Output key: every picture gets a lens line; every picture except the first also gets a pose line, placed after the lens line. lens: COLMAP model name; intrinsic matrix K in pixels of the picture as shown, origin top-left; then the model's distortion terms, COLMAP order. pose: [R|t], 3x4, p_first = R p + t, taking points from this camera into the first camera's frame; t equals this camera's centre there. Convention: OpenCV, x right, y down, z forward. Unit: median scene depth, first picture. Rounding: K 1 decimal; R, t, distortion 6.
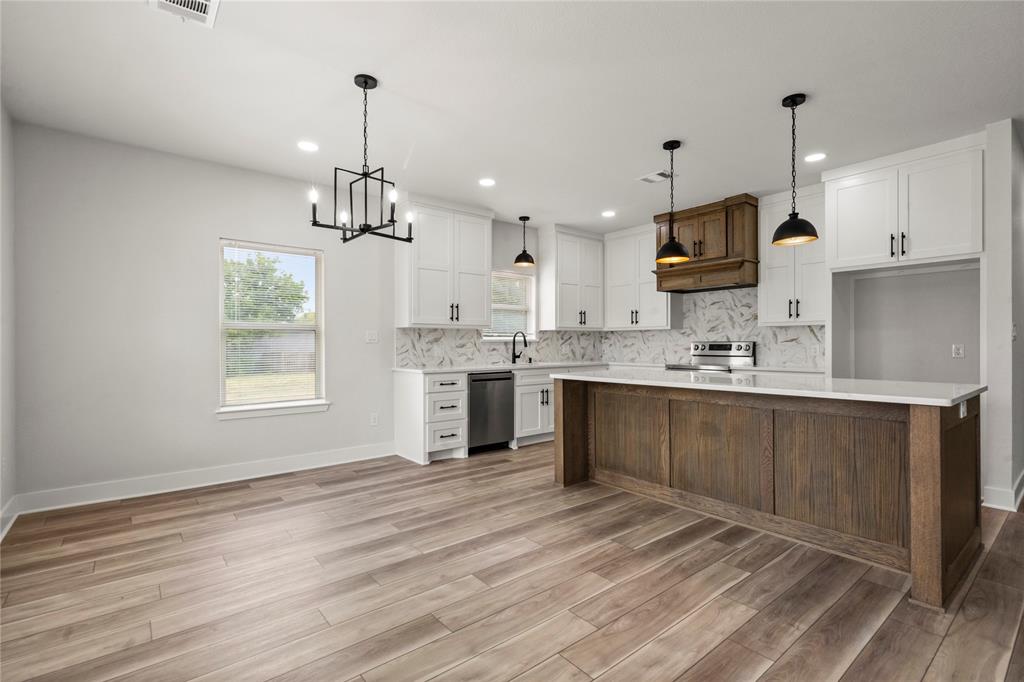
lens RADIAL K [[471.5, 0, 511.0], [0, 471.5, 343.3], [0, 0, 1]] dist [0.004030, -0.000839]
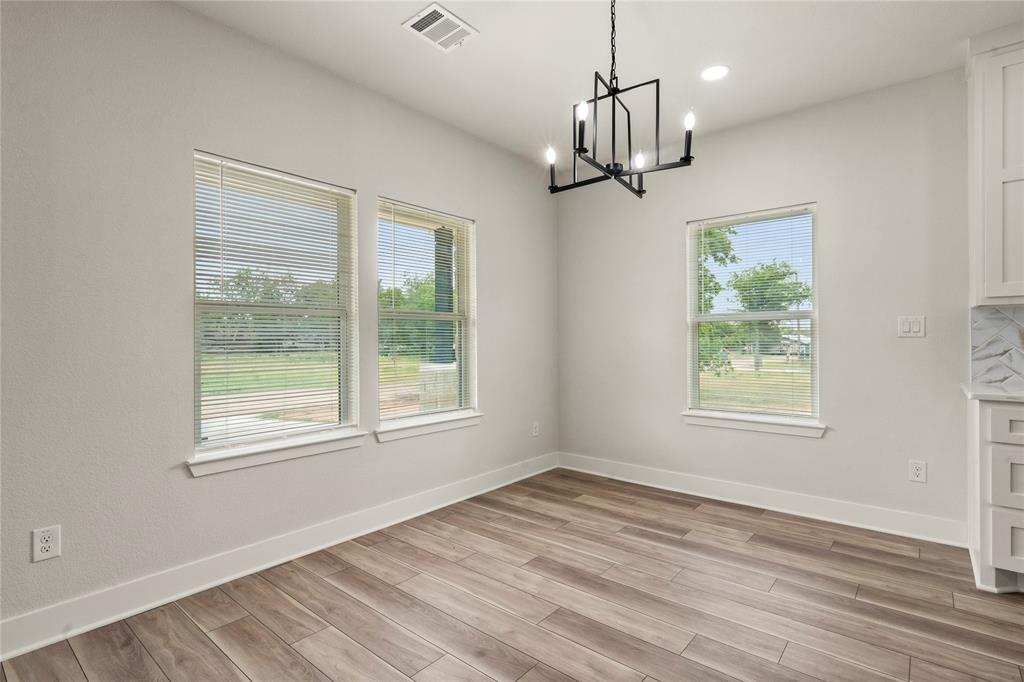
lens RADIAL K [[493.7, 0, 512.4], [0, 493.7, 340.2], [0, 0, 1]] dist [0.002865, -0.000681]
pose [[0.191369, 0.000690, -0.981518, 0.229052], [0.004583, 0.999988, 0.001597, -0.000076], [0.981507, -0.004804, 0.191364, 0.450411]]
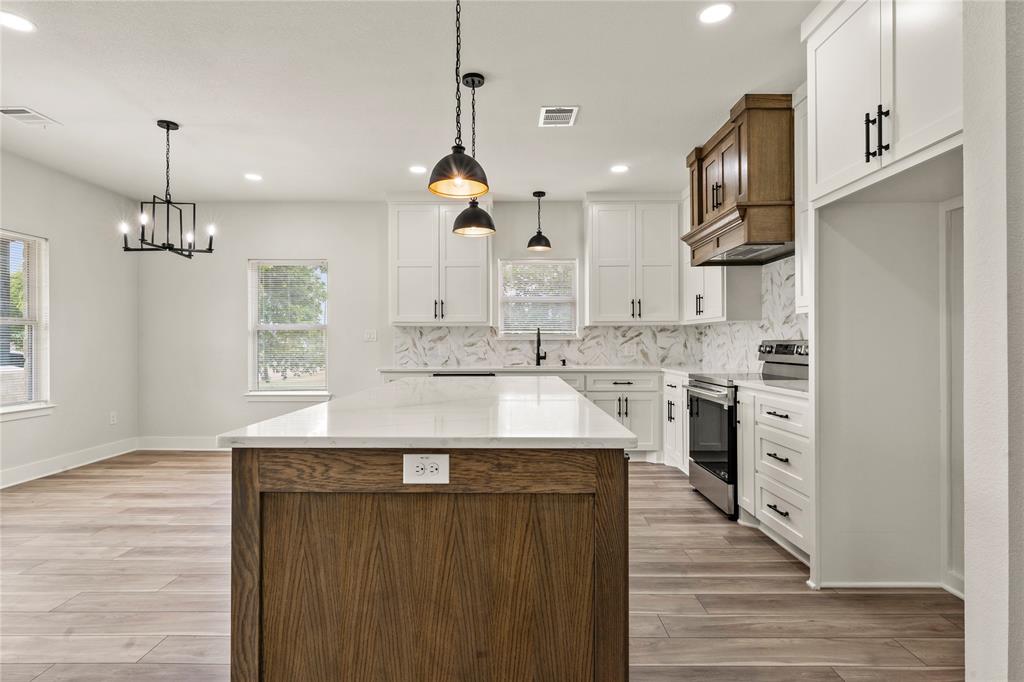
lens RADIAL K [[517.6, 0, 510.9], [0, 517.6, 341.4], [0, 0, 1]] dist [0.003393, -0.000660]
pose [[0.776266, 0.002277, -0.630402, 0.757858], [-0.001516, 0.999997, 0.001745, -0.003149], [0.630404, -0.000399, 0.776267, 0.328550]]
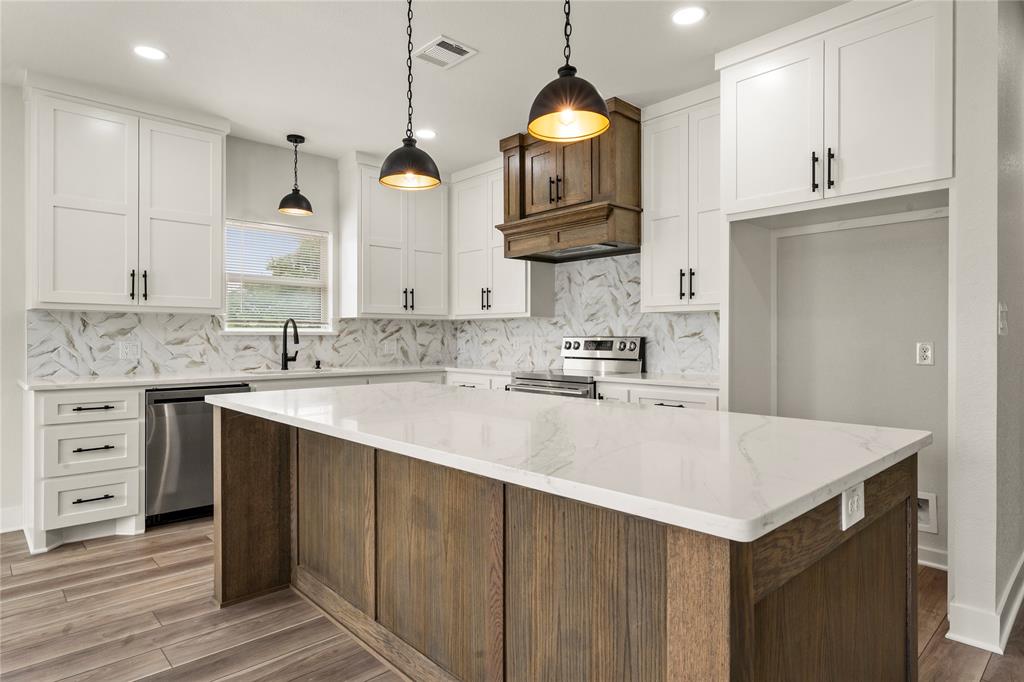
lens RADIAL K [[572.4, 0, 511.5], [0, 572.4, 339.5], [0, 0, 1]] dist [0.000994, 0.001933]
pose [[0.997057, 0.004317, 0.076543, 0.339236], [-0.004487, 0.999988, 0.002048, -0.000654], [-0.076534, -0.002385, 0.997064, 0.289603]]
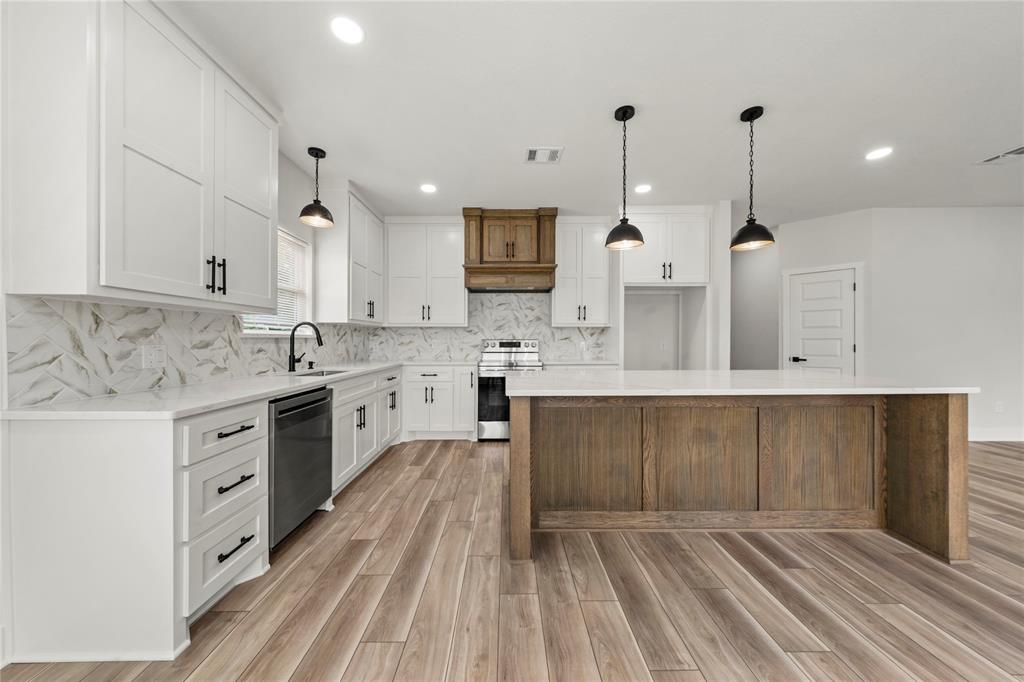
lens RADIAL K [[346.9, 0, 508.6], [0, 346.9, 341.6], [0, 0, 1]] dist [-0.000165, 0.000072]
pose [[0.625326, 0.000637, 0.780363, -0.244198], [-0.002289, 0.999997, 0.001018, 0.001082], [-0.780360, -0.002423, 0.625326, 0.636917]]
